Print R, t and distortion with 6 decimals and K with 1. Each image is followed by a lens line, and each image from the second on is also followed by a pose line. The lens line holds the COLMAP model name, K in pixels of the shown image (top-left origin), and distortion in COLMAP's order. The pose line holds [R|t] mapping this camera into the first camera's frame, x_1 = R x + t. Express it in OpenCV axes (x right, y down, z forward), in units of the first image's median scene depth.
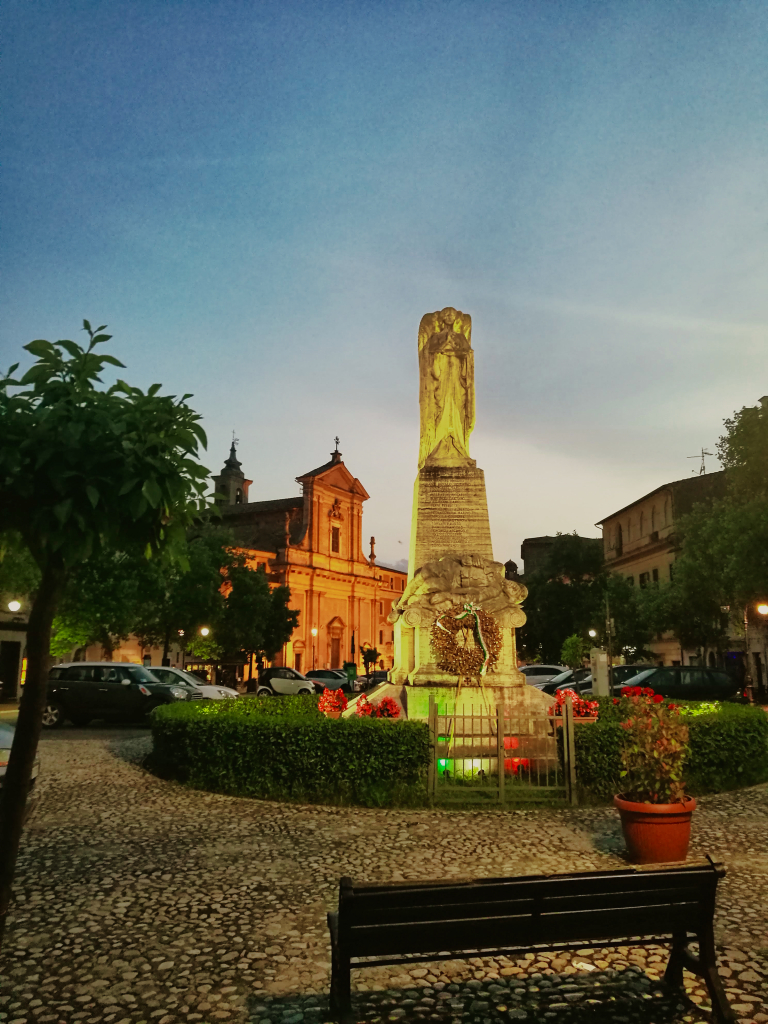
lens RADIAL K [[789.9, 0, 382.4], [0, 789.9, 513.2], [0, 0, 1]] dist [0.112783, -0.000656]
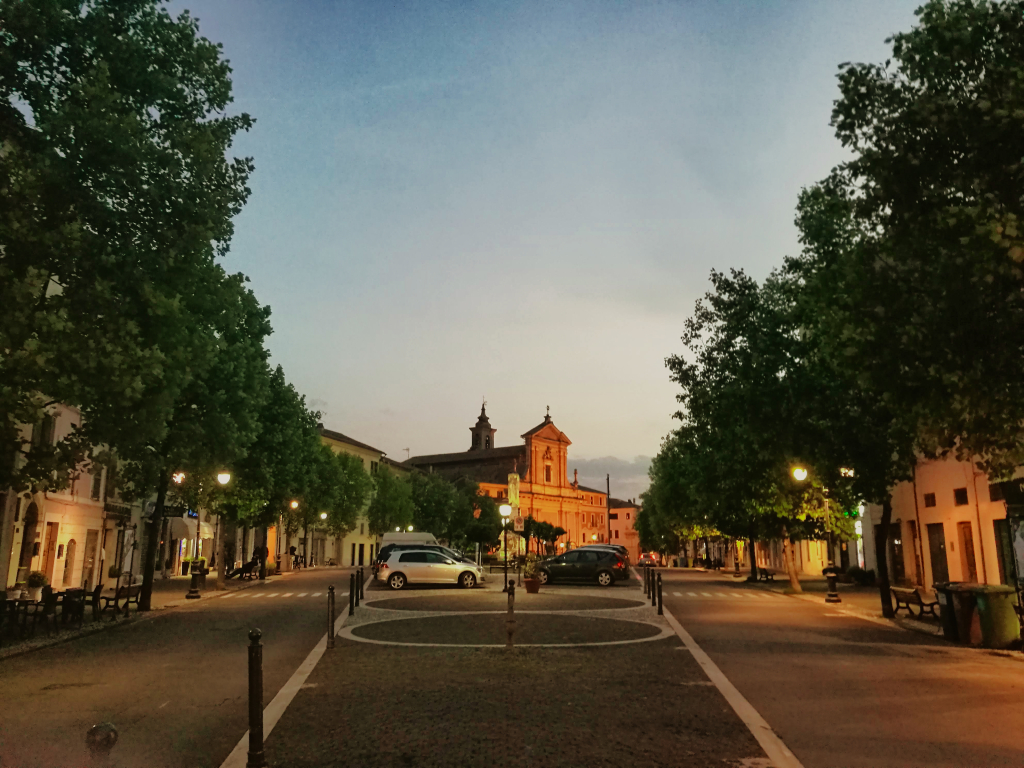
lens RADIAL K [[789.9, 0, 511.2], [0, 789.9, 377.5], [0, 0, 1]] dist [0.112783, -0.000656]
pose [[0.985753, -0.036819, -0.164120, 0.126561], [0.029853, 0.998554, -0.044710, -0.084541], [0.165529, 0.039174, 0.985427, -0.524348]]
